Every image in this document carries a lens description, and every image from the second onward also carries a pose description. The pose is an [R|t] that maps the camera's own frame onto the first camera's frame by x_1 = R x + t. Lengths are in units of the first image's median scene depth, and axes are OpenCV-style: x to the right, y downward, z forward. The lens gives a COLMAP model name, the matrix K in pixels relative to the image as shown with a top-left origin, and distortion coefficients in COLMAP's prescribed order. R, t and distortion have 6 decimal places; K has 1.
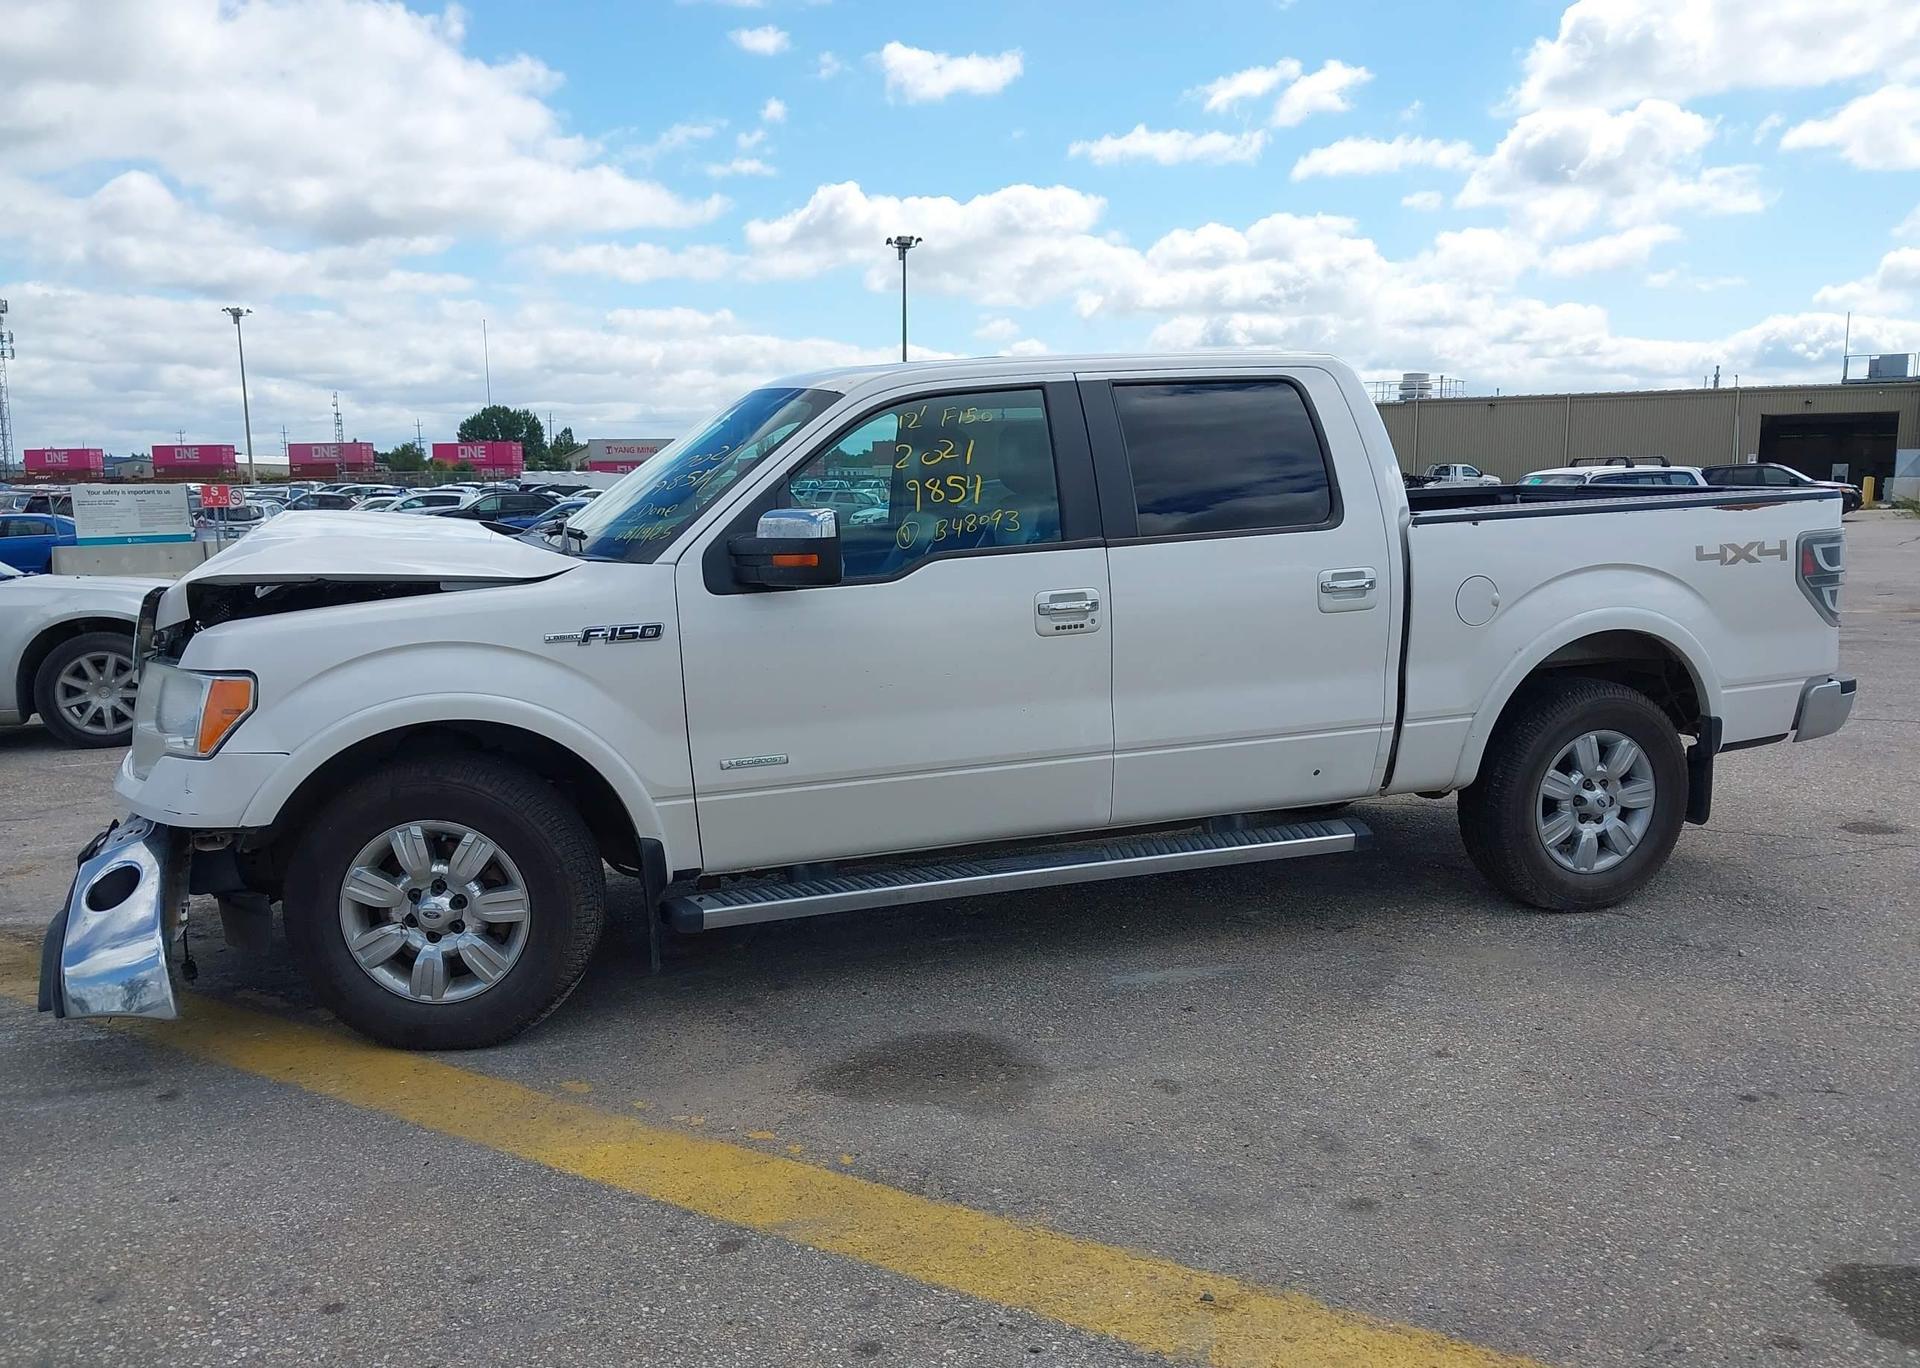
lens RADIAL K [[1557.6, 0, 955.0], [0, 1557.6, 629.5], [0, 0, 1]] dist [0.005974, -0.006292]
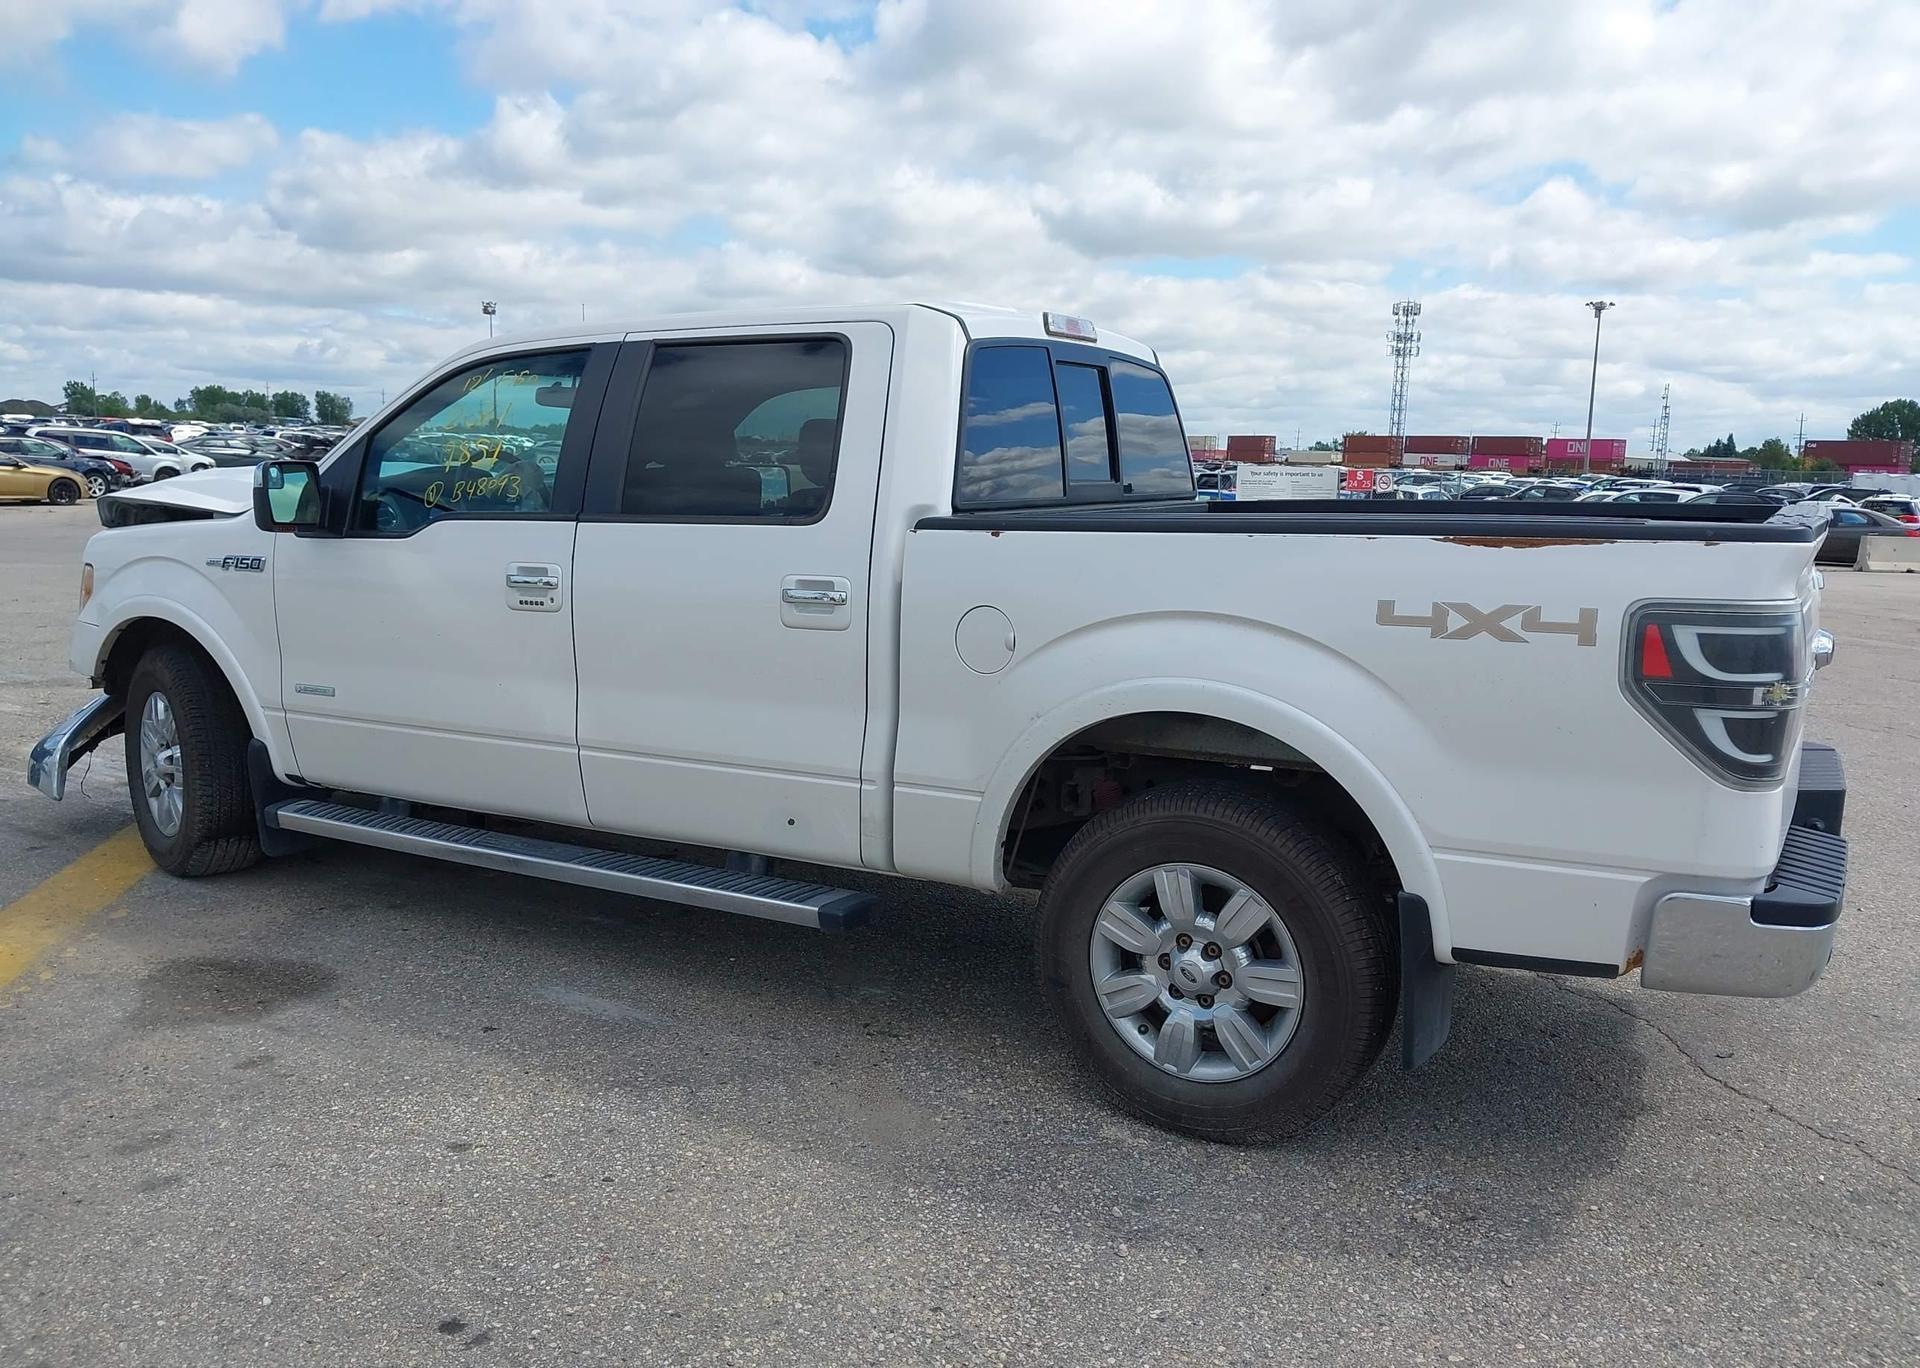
lens RADIAL K [[1549.5, 0, 955.8], [0, 1549.5, 655.0], [0, 0, 1]] dist [0.012056, -0.007100]
pose [[0.653739, 0.125880, -0.746177, 0.765918], [-0.110811, 0.991362, 0.070159, -0.052765], [0.748563, 0.036819, 0.662041, 0.461944]]
